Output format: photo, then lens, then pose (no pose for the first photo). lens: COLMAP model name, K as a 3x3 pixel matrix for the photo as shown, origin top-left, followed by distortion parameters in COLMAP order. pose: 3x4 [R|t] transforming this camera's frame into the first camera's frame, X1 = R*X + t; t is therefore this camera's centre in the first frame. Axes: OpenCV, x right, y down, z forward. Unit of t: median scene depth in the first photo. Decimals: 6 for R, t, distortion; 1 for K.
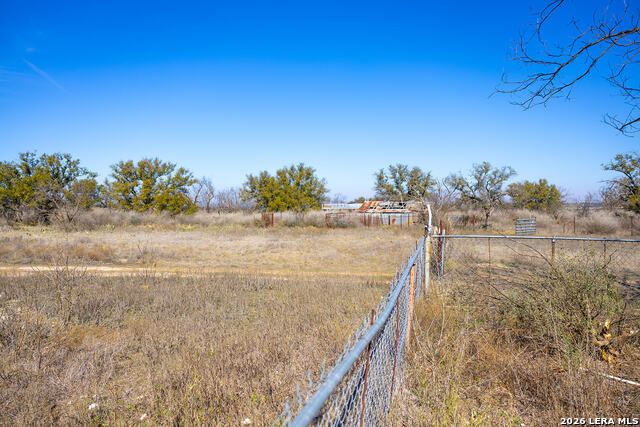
lens RADIAL K [[431.3, 0, 321.3], [0, 431.3, 213.0], [0, 0, 1]] dist [-0.002710, 0.011362]
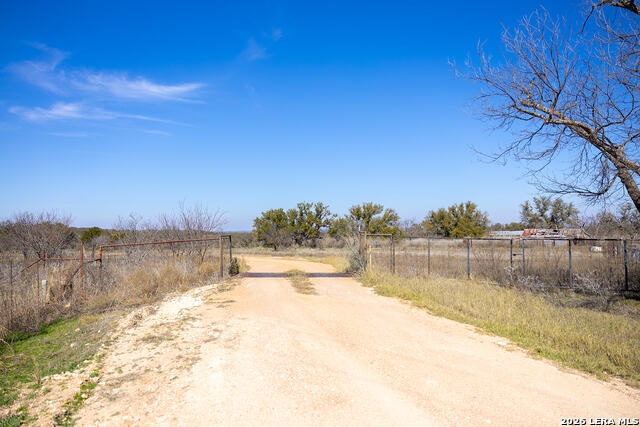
lens RADIAL K [[431.3, 0, 319.5], [0, 431.3, 213.7], [0, 0, 1]] dist [-0.002710, 0.011362]
pose [[0.968474, -0.025152, -0.247840, -0.208362], [0.011069, 0.998252, -0.058052, -0.004512], [0.248867, 0.053479, 0.967060, -0.519585]]
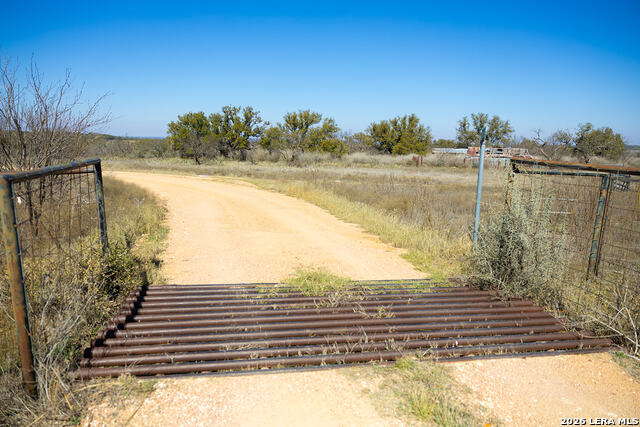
lens RADIAL K [[431.3, 0, 320.9], [0, 431.3, 213.3], [0, 0, 1]] dist [-0.002710, 0.011362]
pose [[0.997666, 0.031234, -0.060713, -0.284447], [-0.022097, 0.989076, 0.145738, -0.010737], [0.064602, -0.144056, 0.987459, -0.348098]]
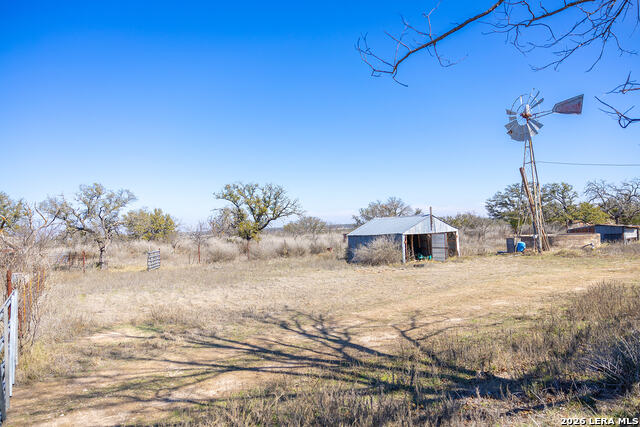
lens RADIAL K [[431.3, 0, 319.8], [0, 431.3, 213.9], [0, 0, 1]] dist [-0.002710, 0.011362]
pose [[0.665980, -0.004974, 0.745953, 0.042947], [0.058362, 0.997260, -0.045455, -0.000996], [-0.743683, 0.073807, 0.664446, 0.120864]]
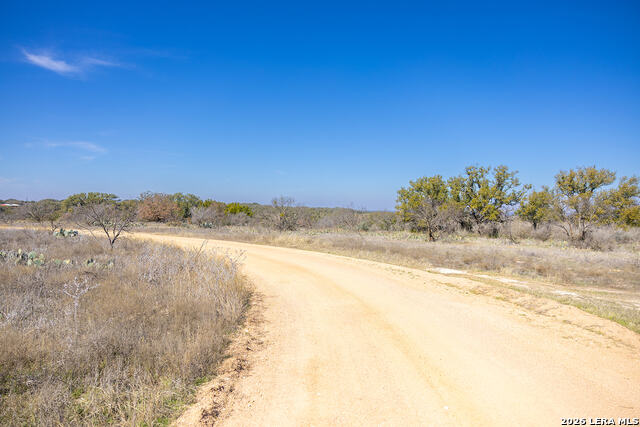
lens RADIAL K [[431.3, 0, 316.1], [0, 431.3, 215.8], [0, 0, 1]] dist [-0.002710, 0.011362]
pose [[0.826513, 0.020614, -0.562539, -0.388348], [-0.027251, 0.999623, -0.003409, -0.005736], [0.562257, 0.018147, 0.826763, -0.071235]]
